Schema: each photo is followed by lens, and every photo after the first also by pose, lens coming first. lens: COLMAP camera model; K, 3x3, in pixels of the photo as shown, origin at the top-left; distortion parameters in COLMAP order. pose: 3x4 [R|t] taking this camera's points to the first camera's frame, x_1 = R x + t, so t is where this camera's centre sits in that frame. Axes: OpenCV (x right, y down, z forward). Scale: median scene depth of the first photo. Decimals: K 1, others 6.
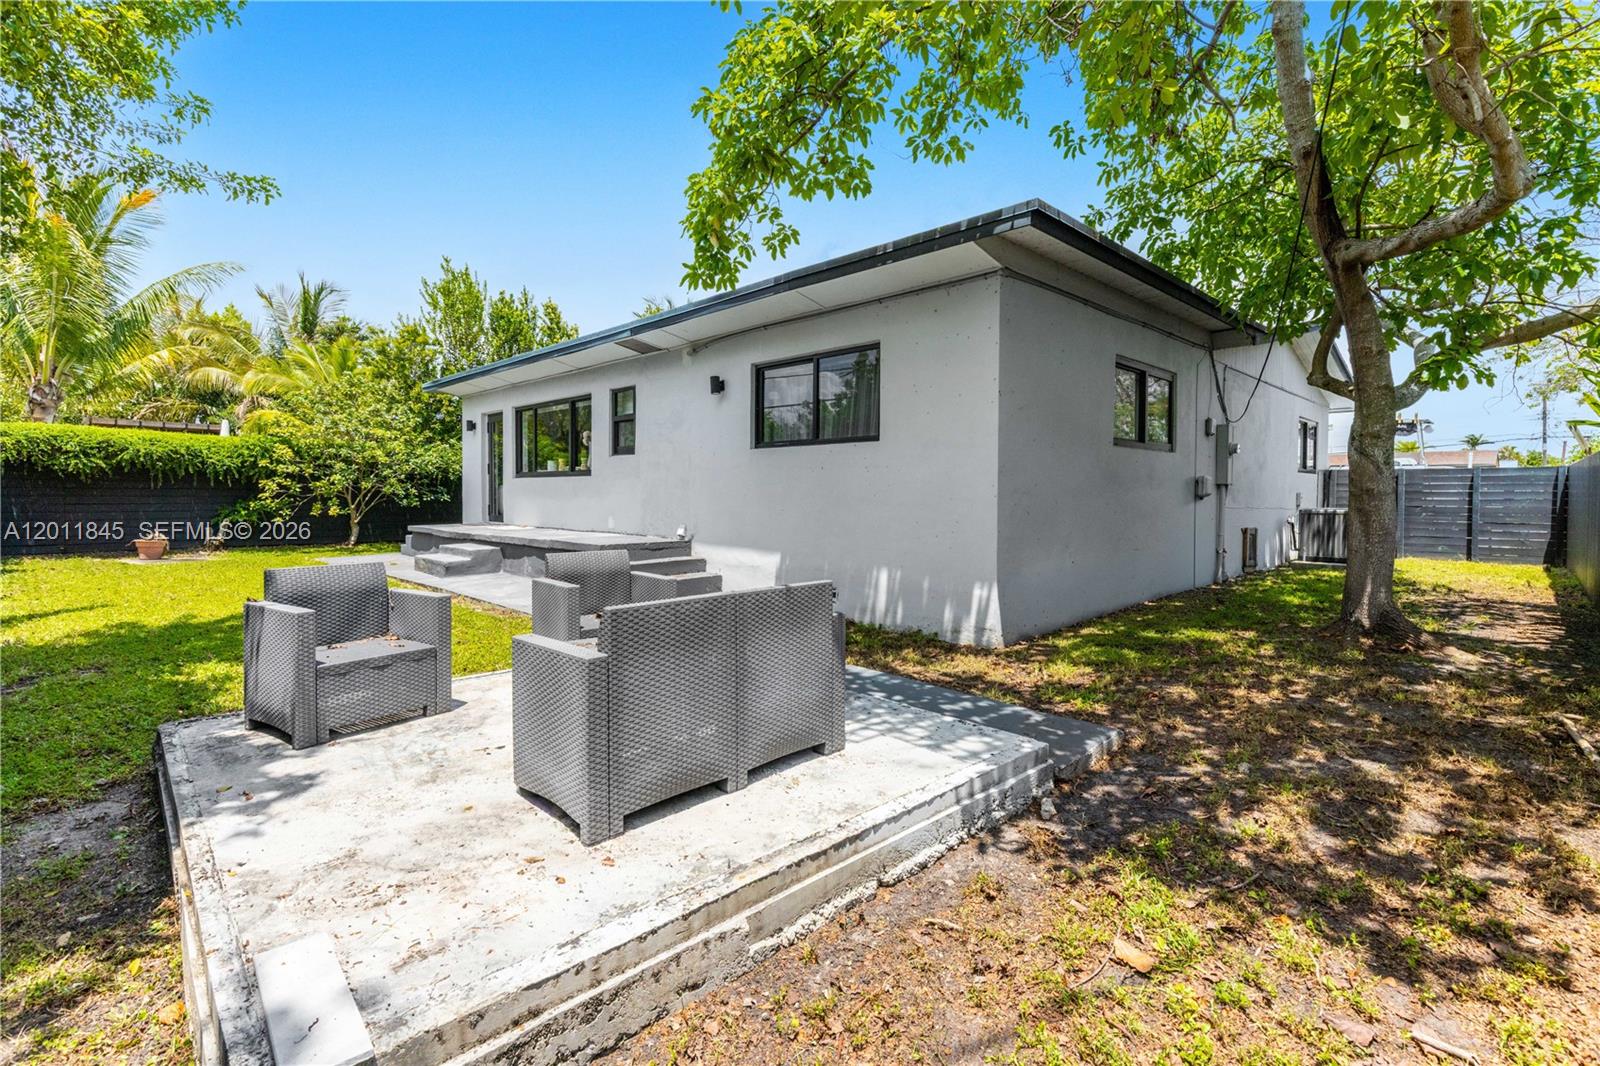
lens RADIAL K [[733.4, 0, 803.6], [0, 733.4, 514.5], [0, 0, 1]] dist [0.001178, 0.000083]
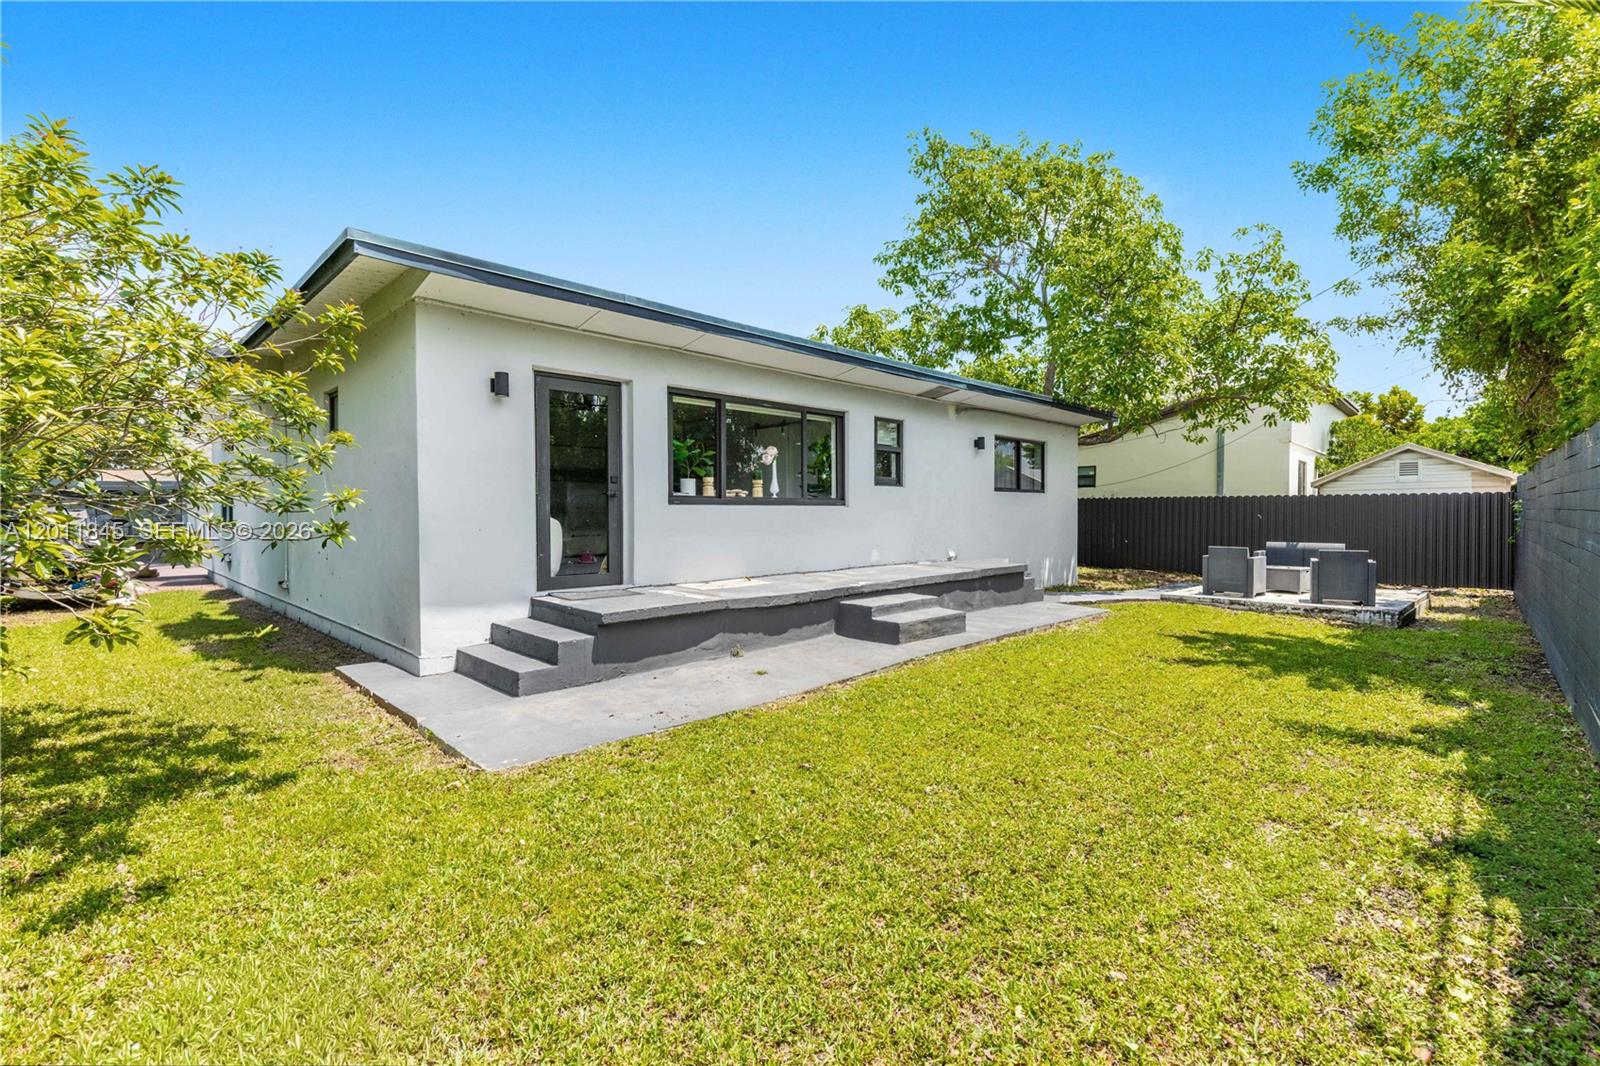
lens RADIAL K [[733.4, 0, 803.6], [0, 733.4, 514.5], [0, 0, 1]] dist [0.001178, 0.000083]
pose [[-0.008170, -0.001045, 0.999966, -1.241091], [0.034267, 0.999412, 0.001325, -0.048815], [-0.999379, 0.034277, -0.008130, 1.132273]]
